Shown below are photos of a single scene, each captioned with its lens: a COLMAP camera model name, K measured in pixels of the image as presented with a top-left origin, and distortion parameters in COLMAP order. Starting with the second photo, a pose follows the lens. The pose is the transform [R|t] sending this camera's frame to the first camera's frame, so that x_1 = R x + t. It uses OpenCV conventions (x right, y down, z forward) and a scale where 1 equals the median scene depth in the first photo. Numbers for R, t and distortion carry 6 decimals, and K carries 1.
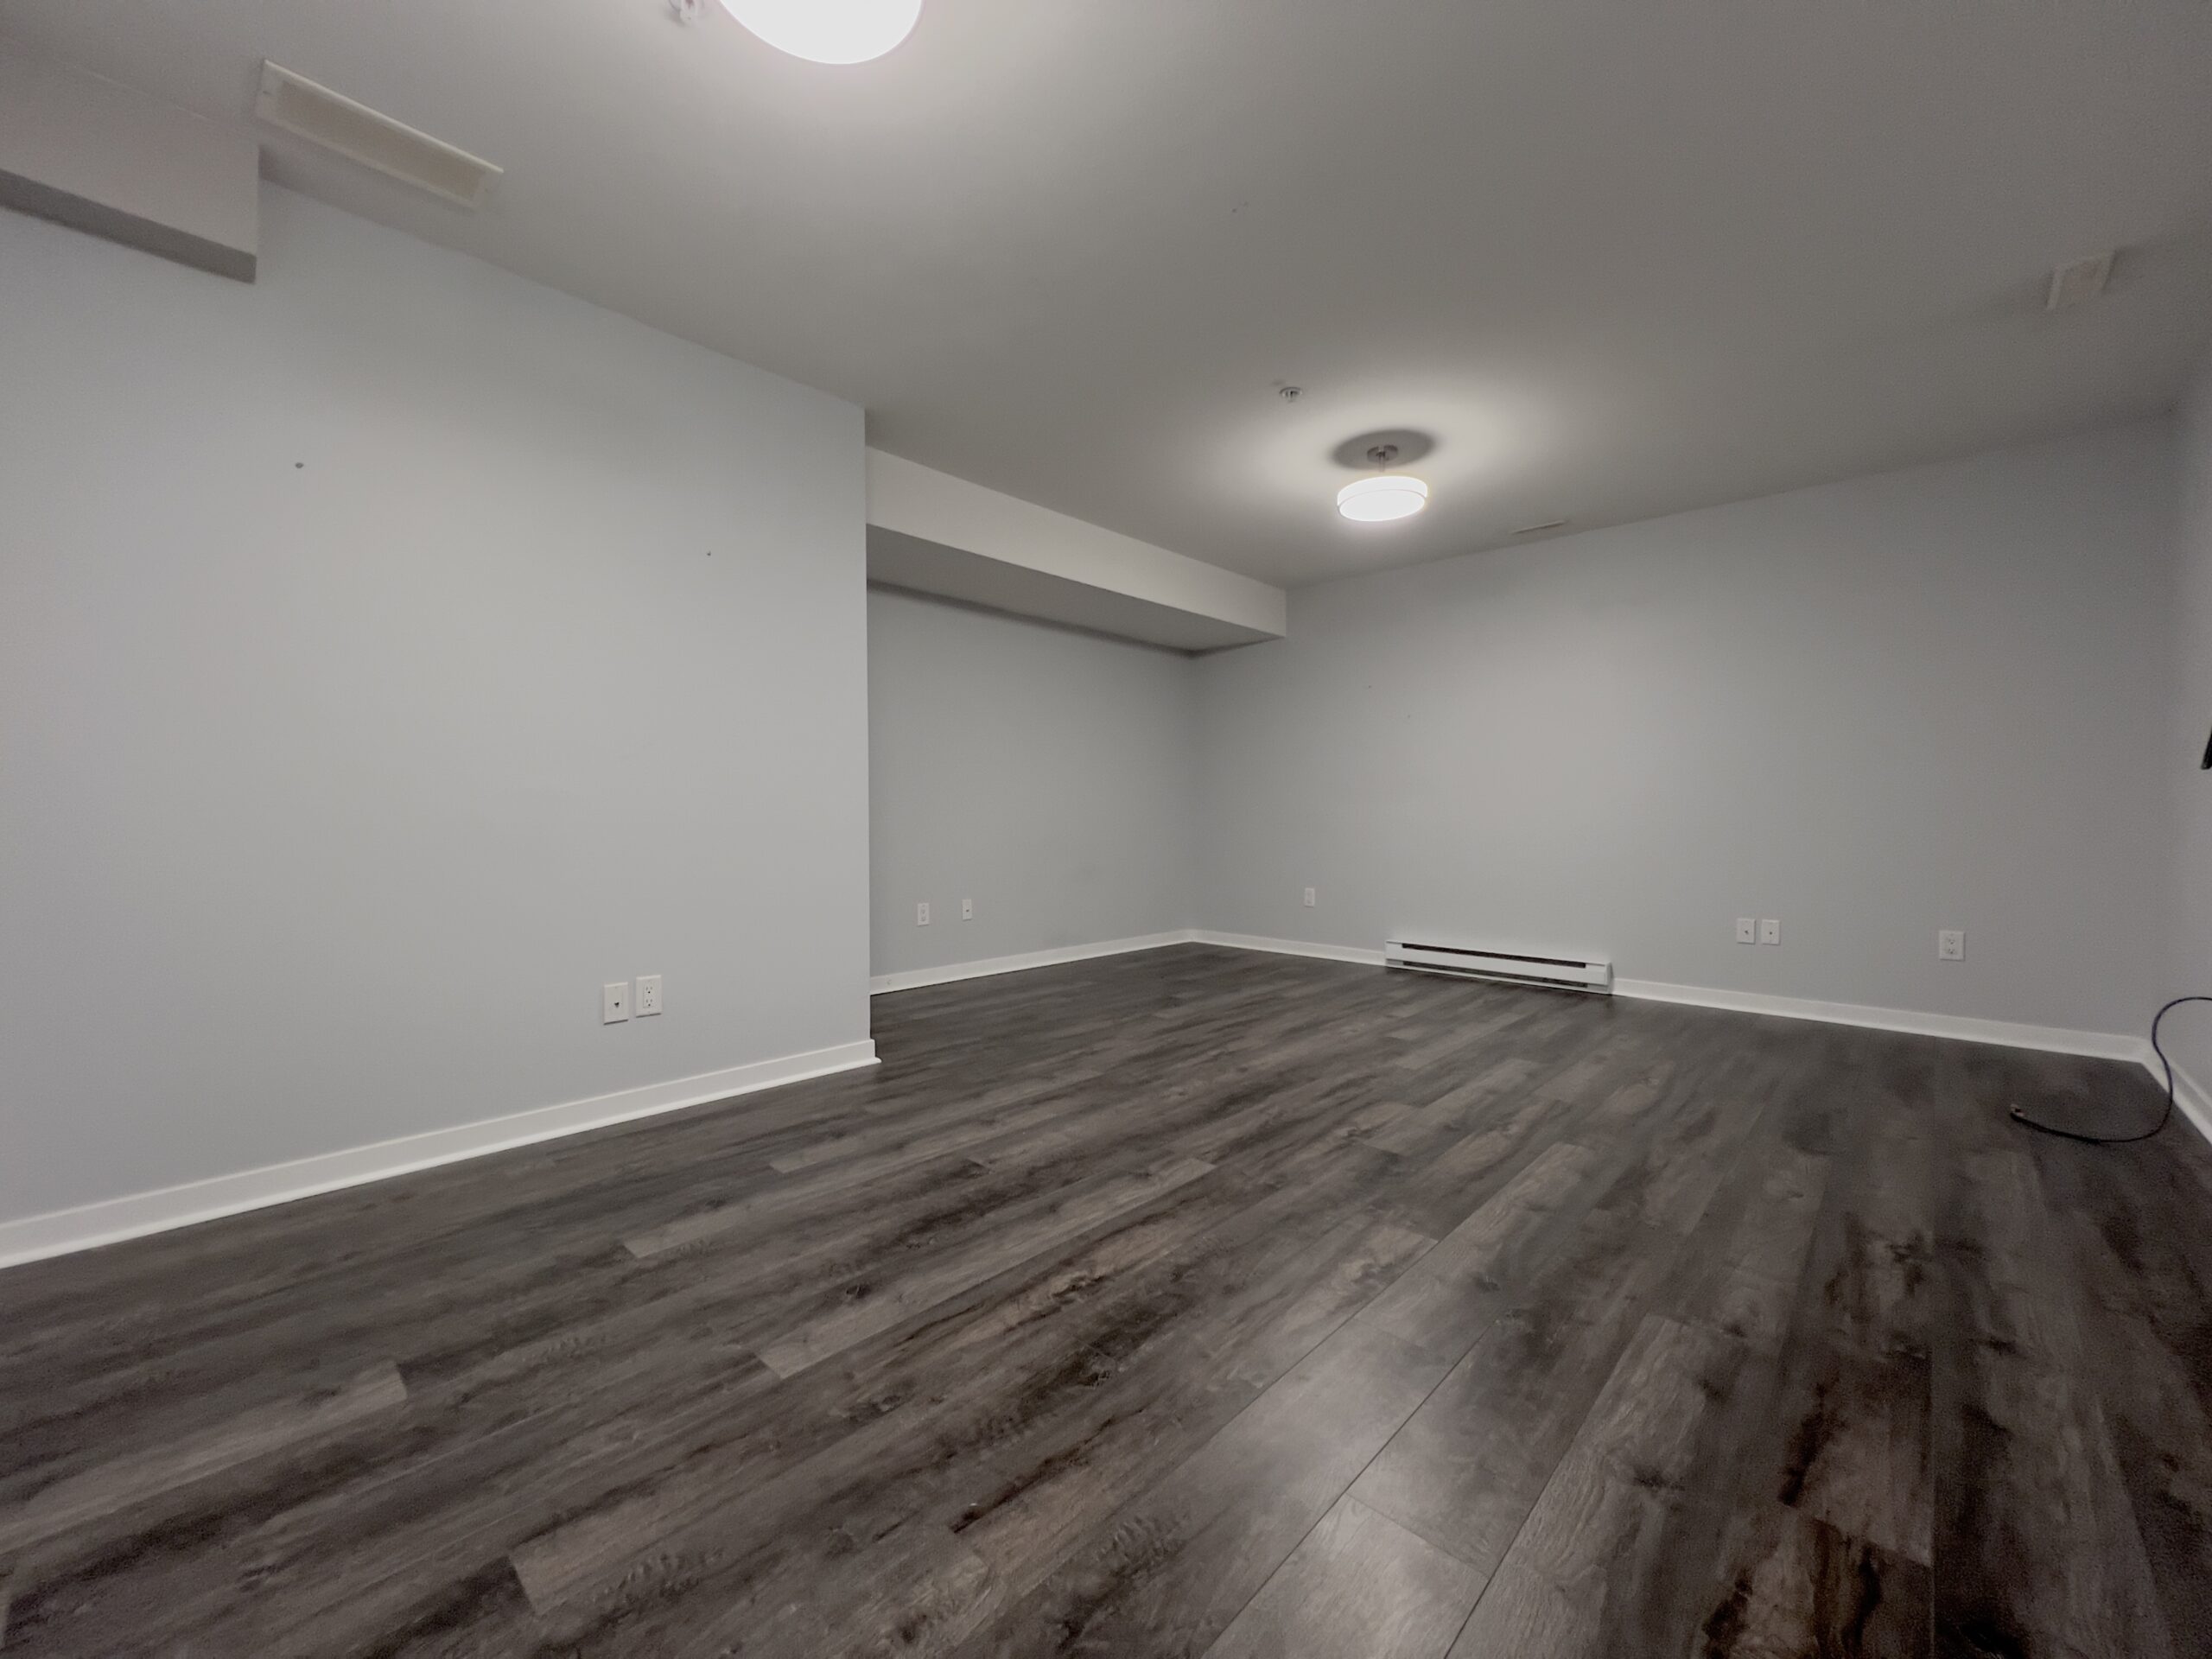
lens RADIAL K [[881.1, 0, 1098.3], [0, 881.1, 830.6], [0, 0, 1]] dist [-0.001019, 0.000214]
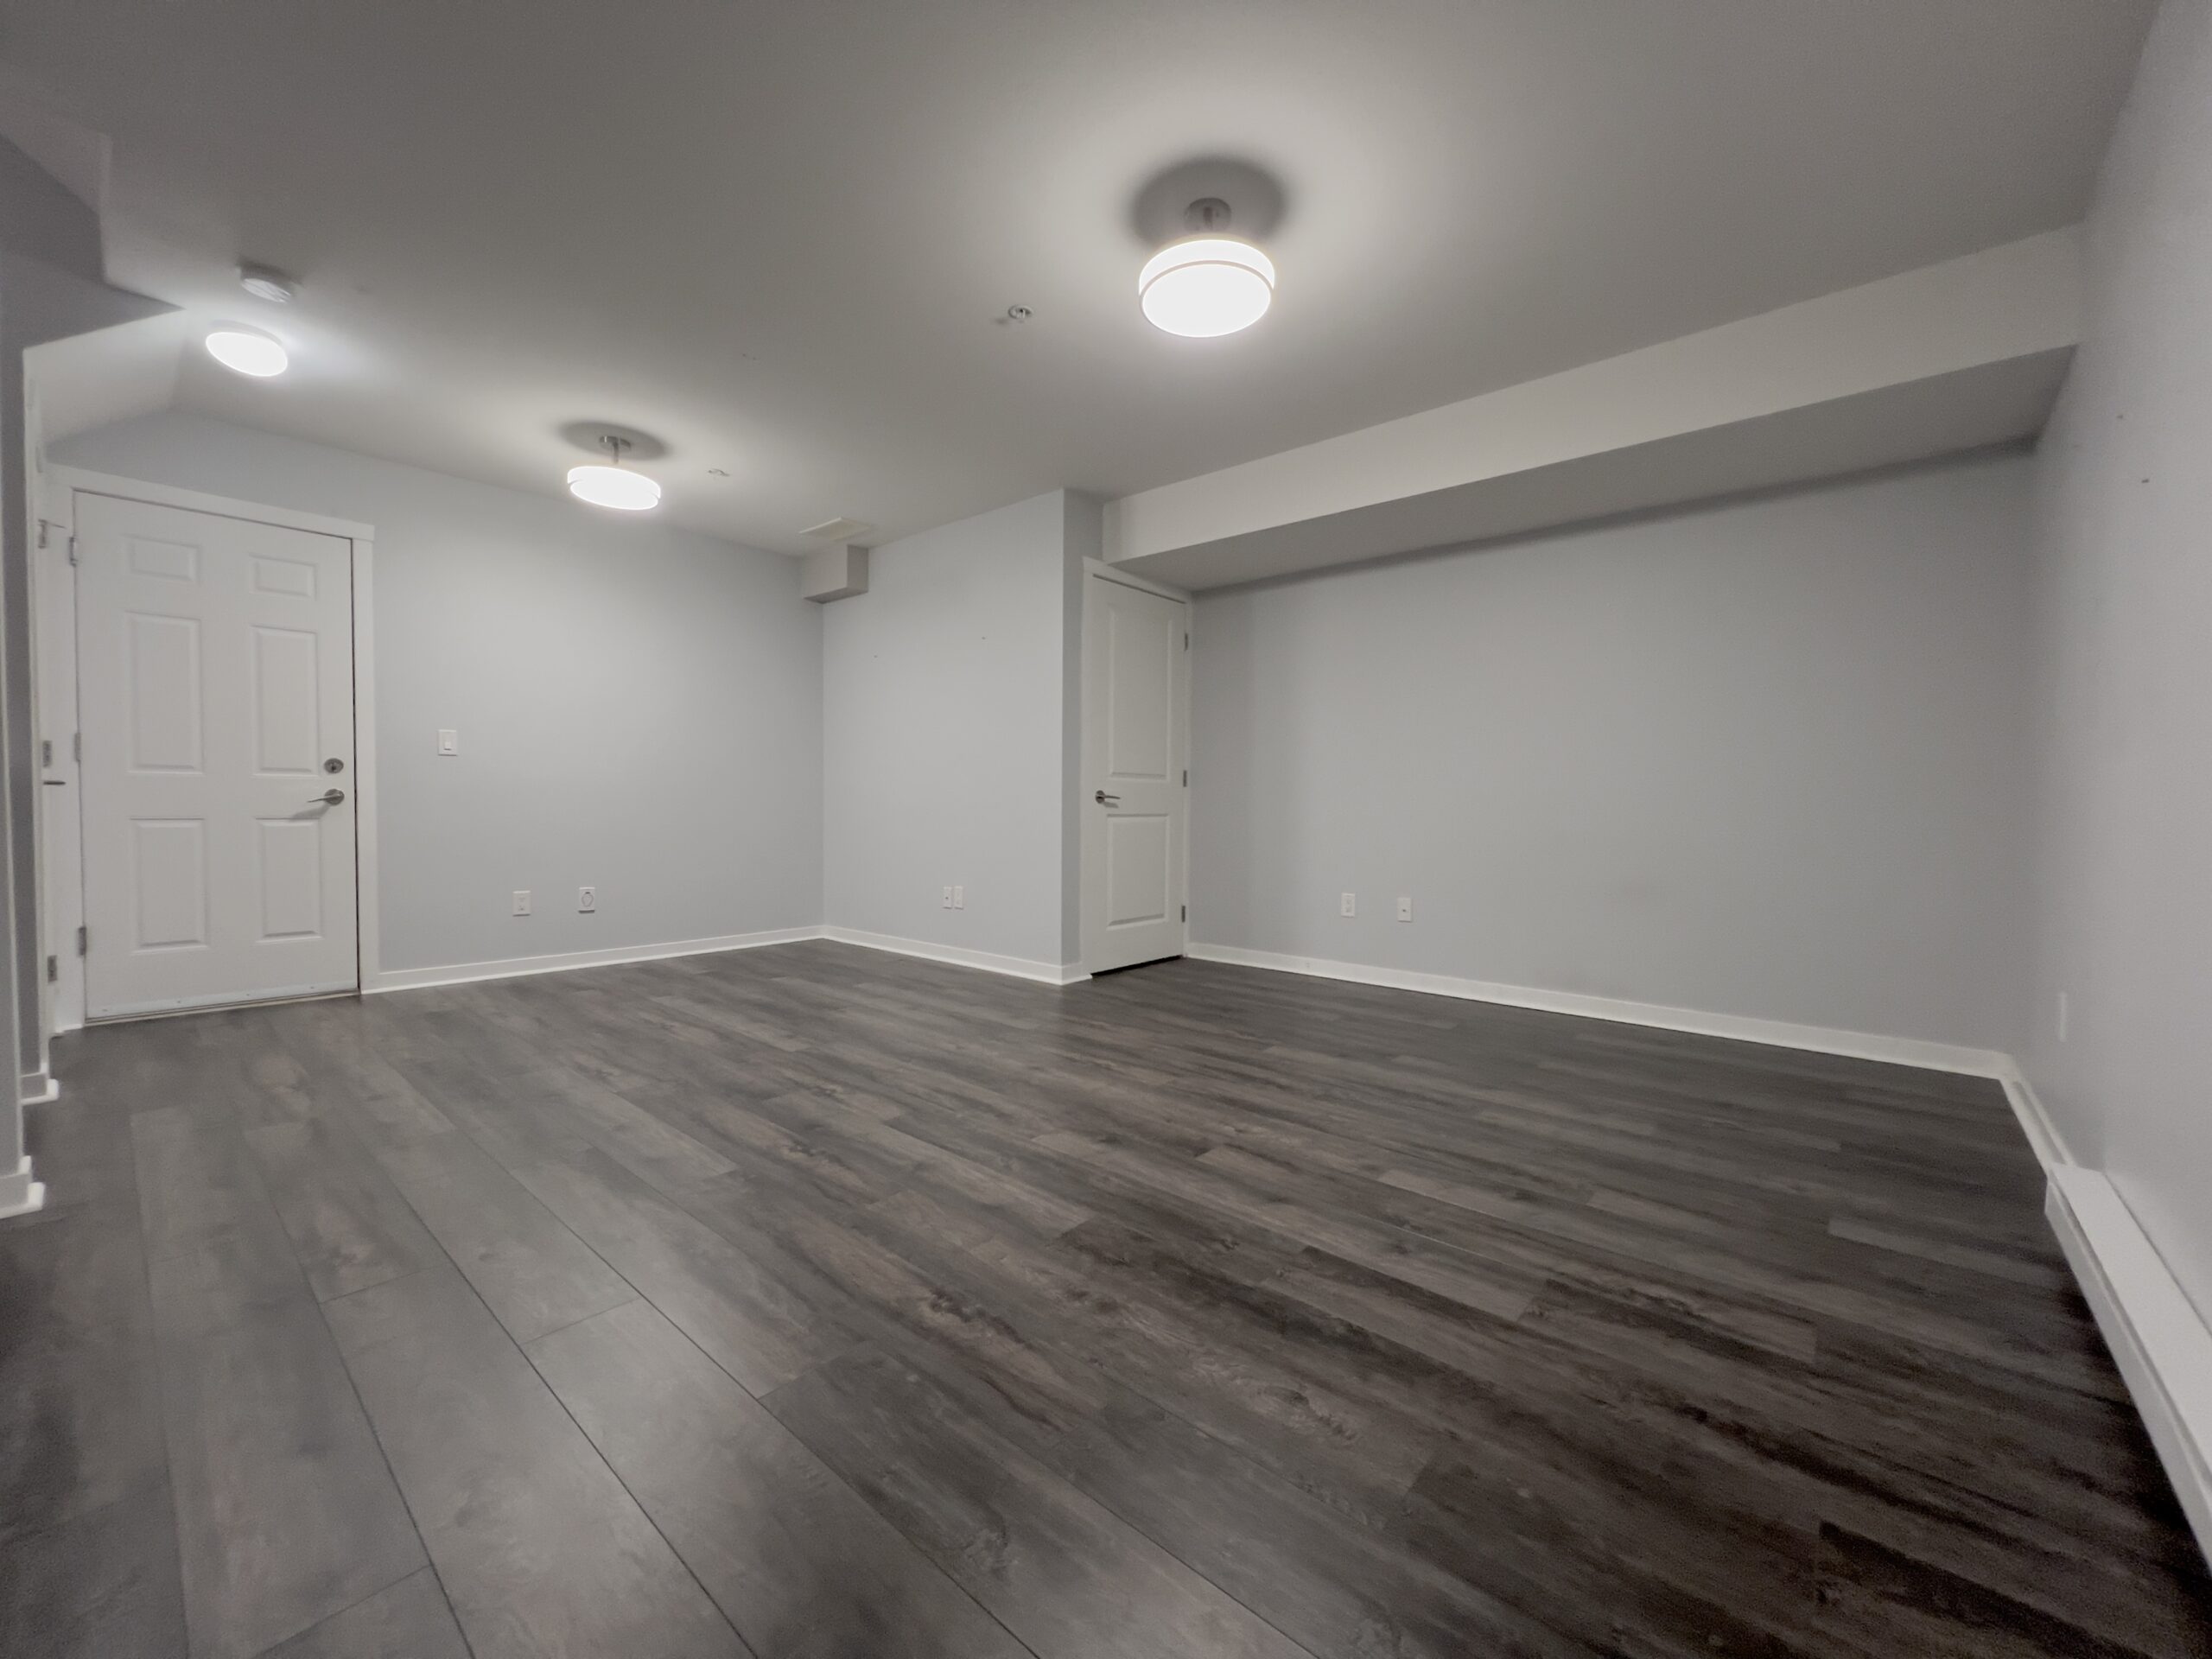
lens RADIAL K [[881.1, 0, 1098.3], [0, 881.1, 830.6], [0, 0, 1]] dist [-0.001019, 0.000214]
pose [[0.040213, 0.029738, -0.998749, 1.334629], [-0.028560, 0.999183, 0.028601, -0.007046], [0.998783, 0.027374, 0.041029, 1.259587]]
